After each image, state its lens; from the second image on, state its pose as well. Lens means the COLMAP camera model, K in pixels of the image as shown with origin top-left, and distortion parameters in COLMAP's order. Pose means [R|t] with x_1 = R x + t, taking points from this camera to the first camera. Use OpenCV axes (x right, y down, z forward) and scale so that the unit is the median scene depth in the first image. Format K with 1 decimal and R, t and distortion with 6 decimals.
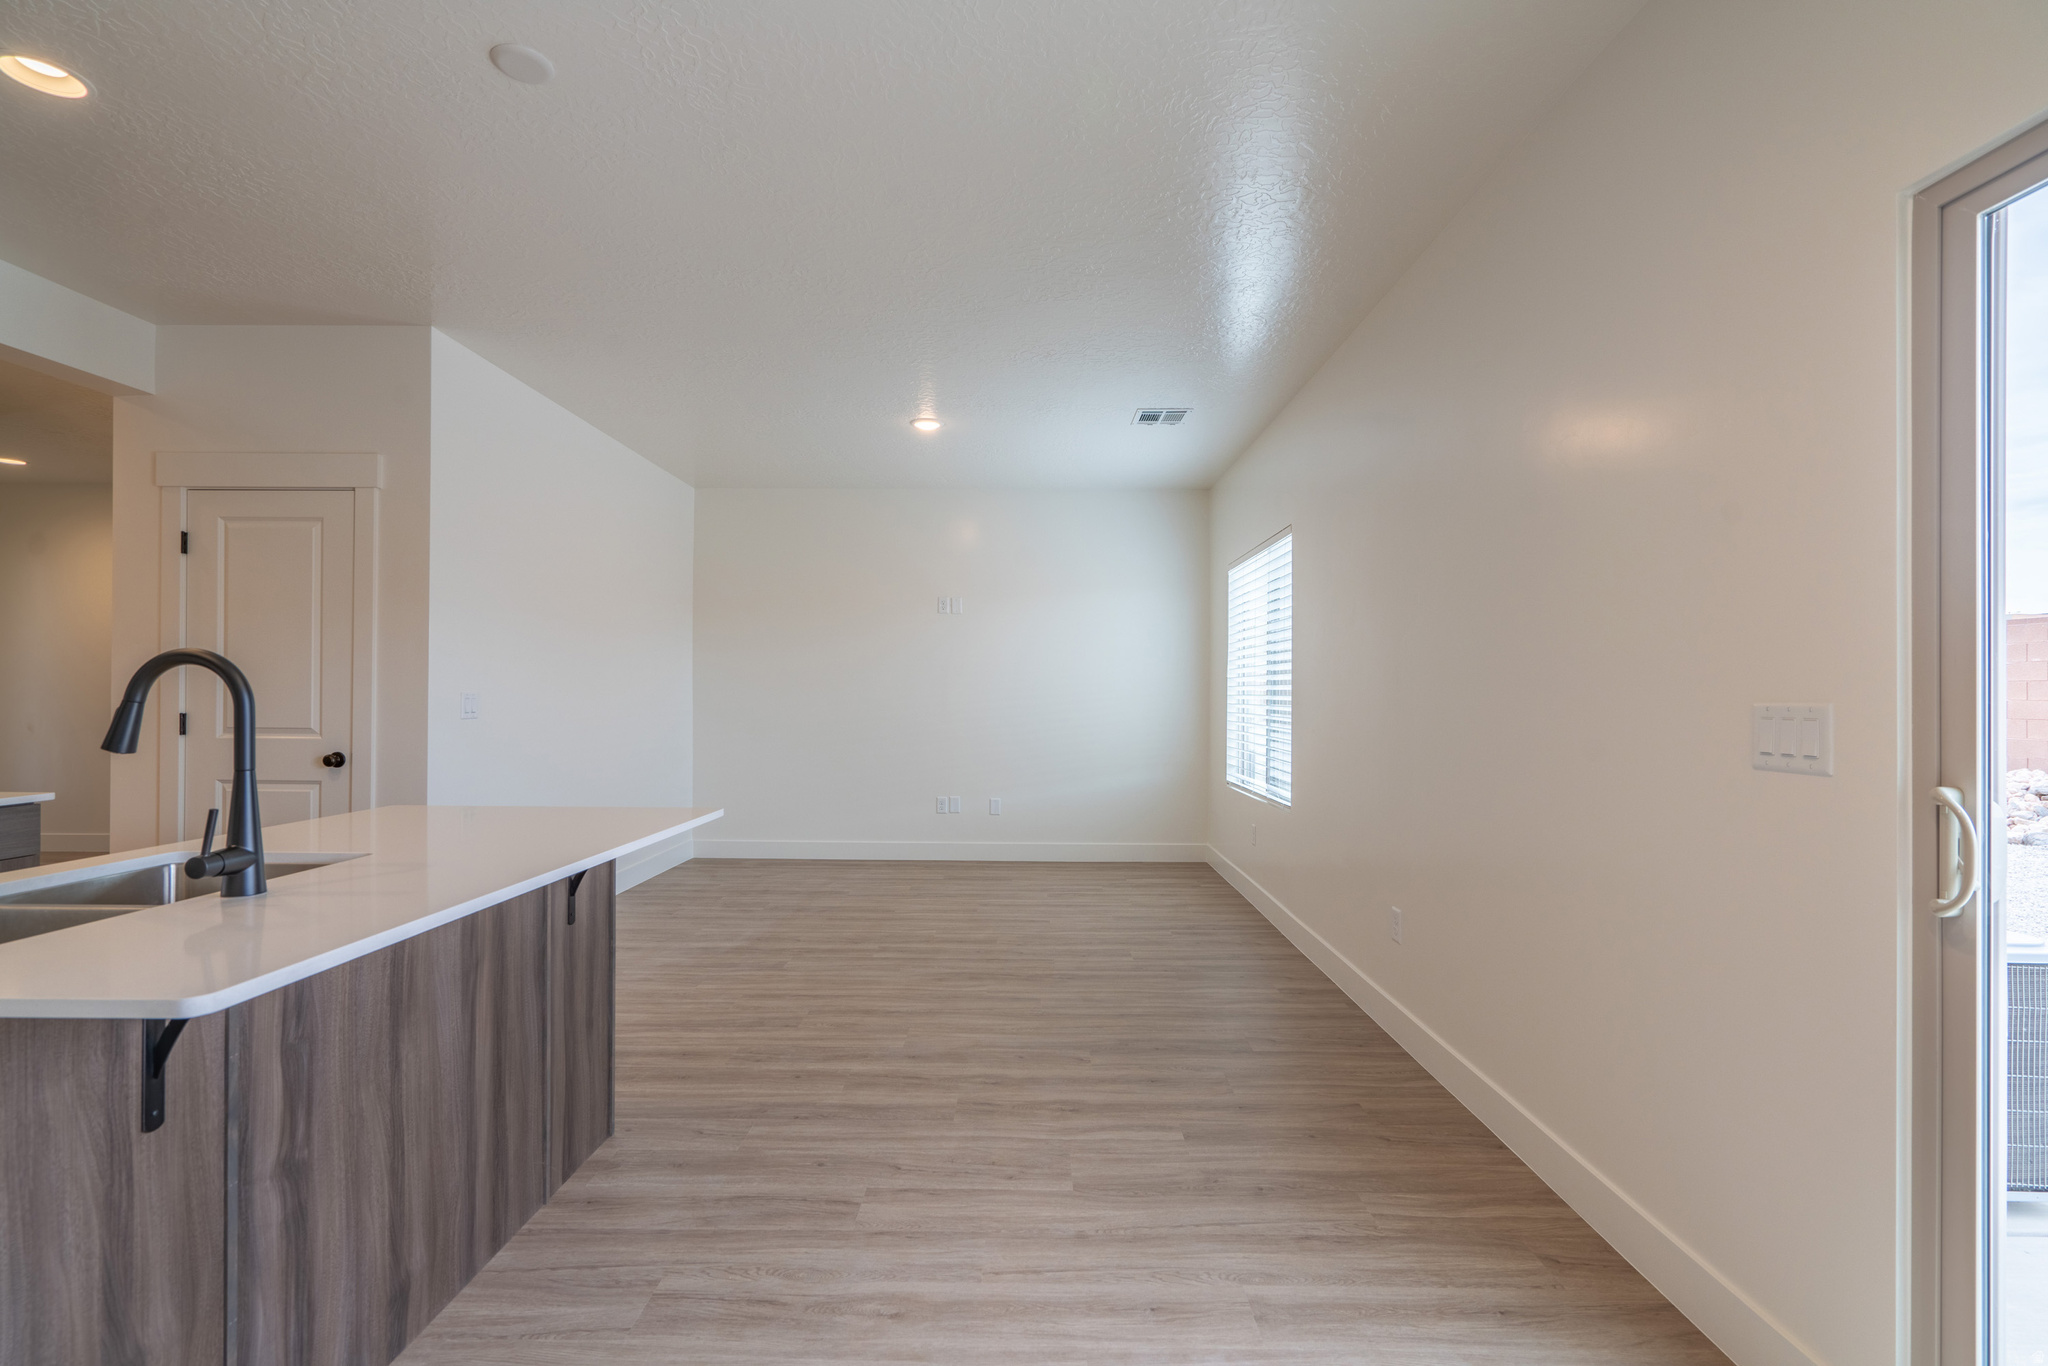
lens RADIAL K [[932.6, 0, 1020.1], [0, 932.6, 690.0], [0, 0, 1]] dist [-0.005455, 0.001854]
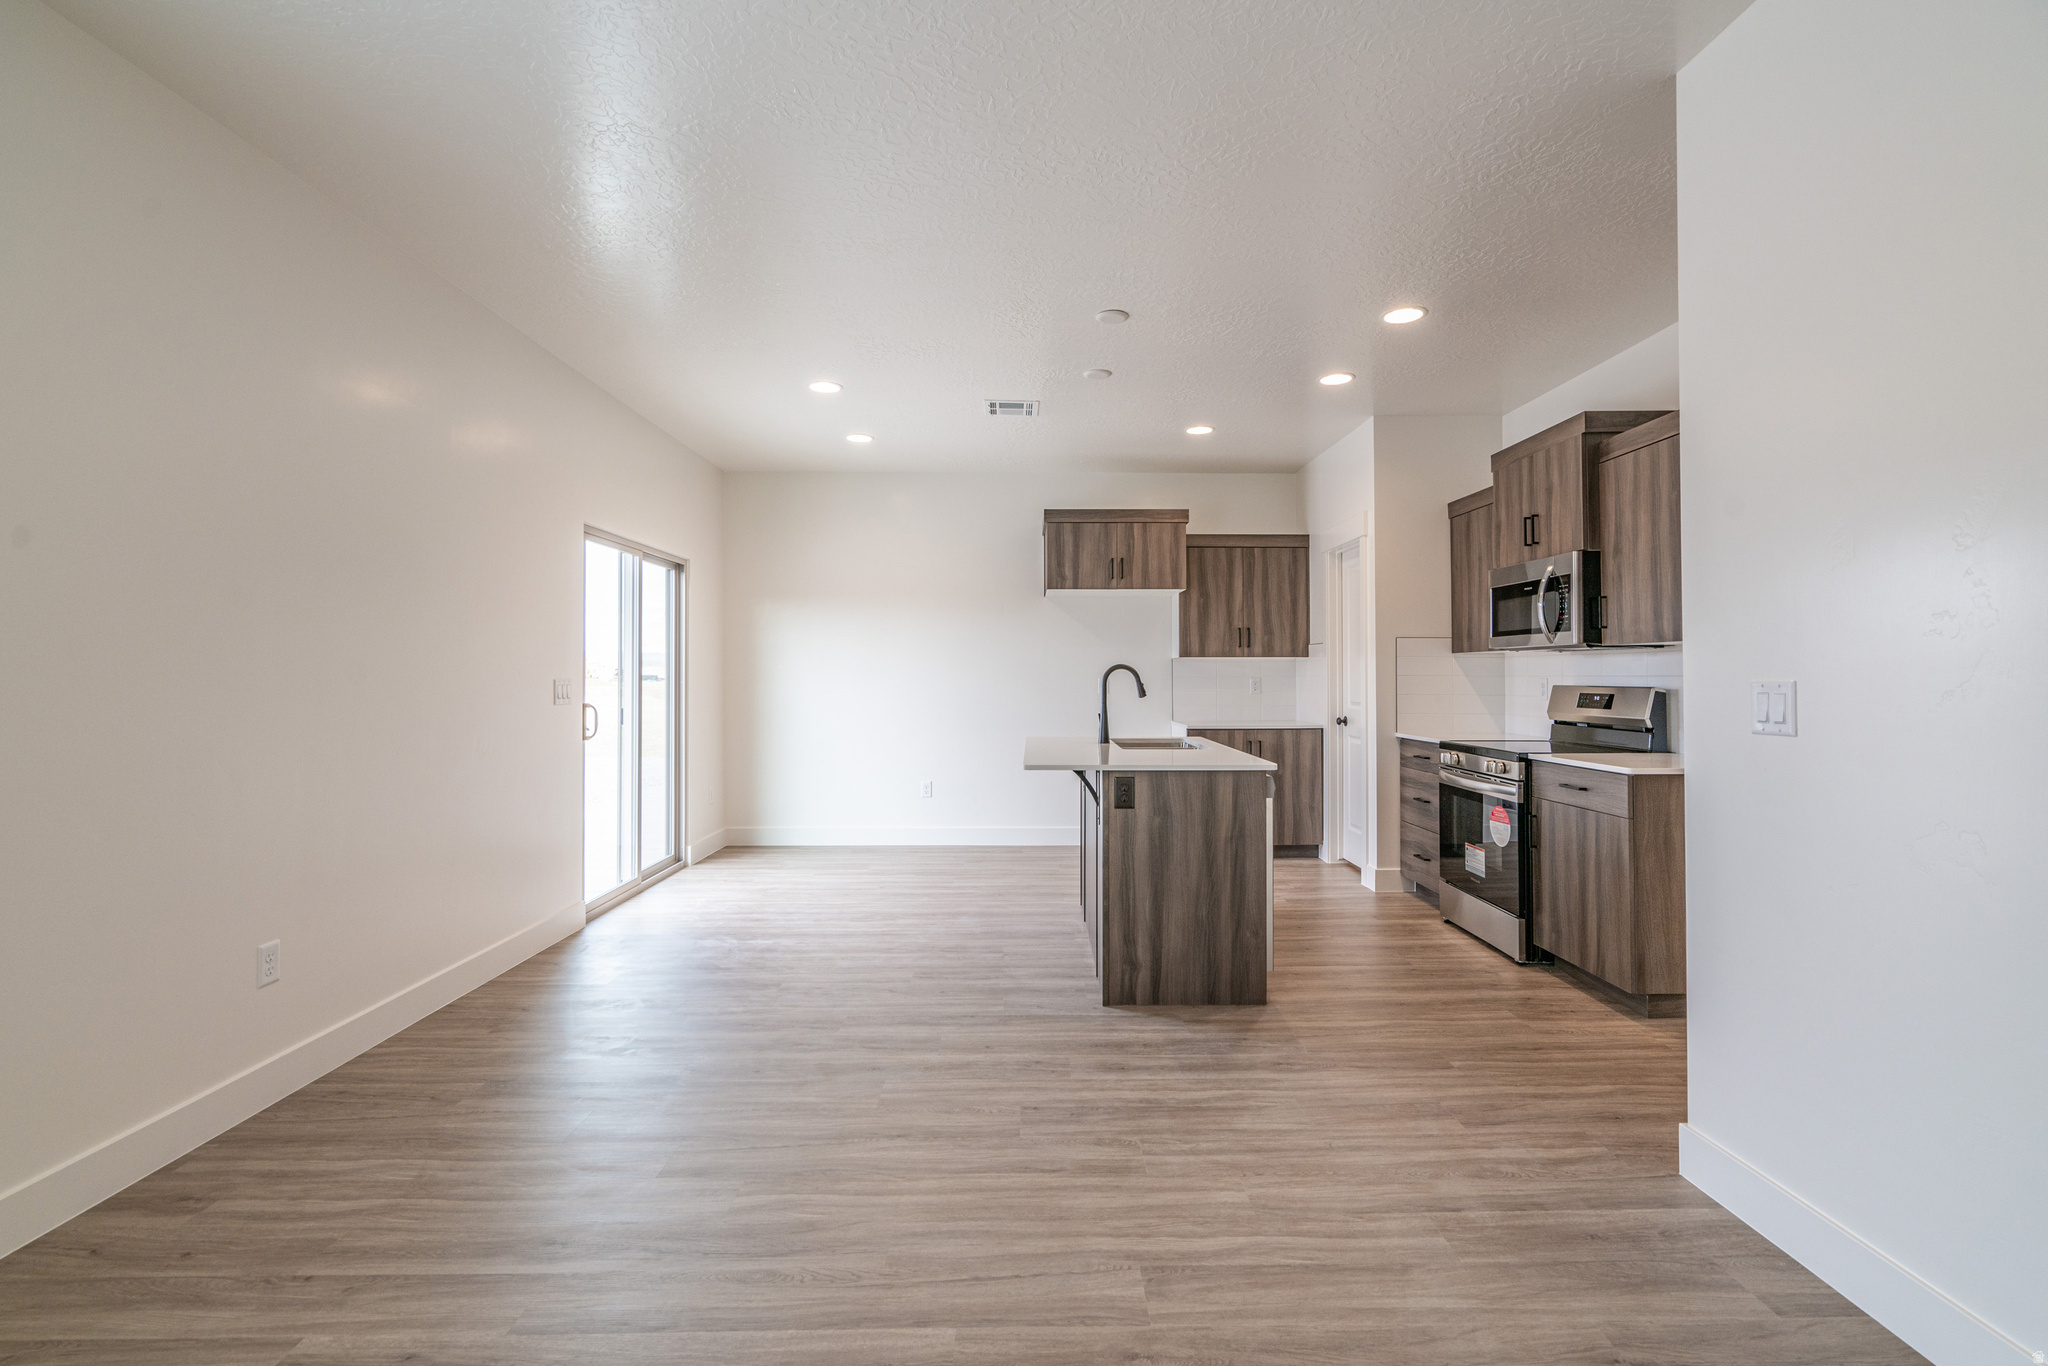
lens RADIAL K [[932.6, 0, 1035.9], [0, 932.6, 658.5], [0, 0, 1]] dist [-0.005455, 0.001854]
pose [[-0.999704, -0.005836, -0.023623, -0.305485], [-0.005300, 0.999728, -0.022696, 0.006137], [0.023749, -0.022564, -0.999463, 2.364022]]
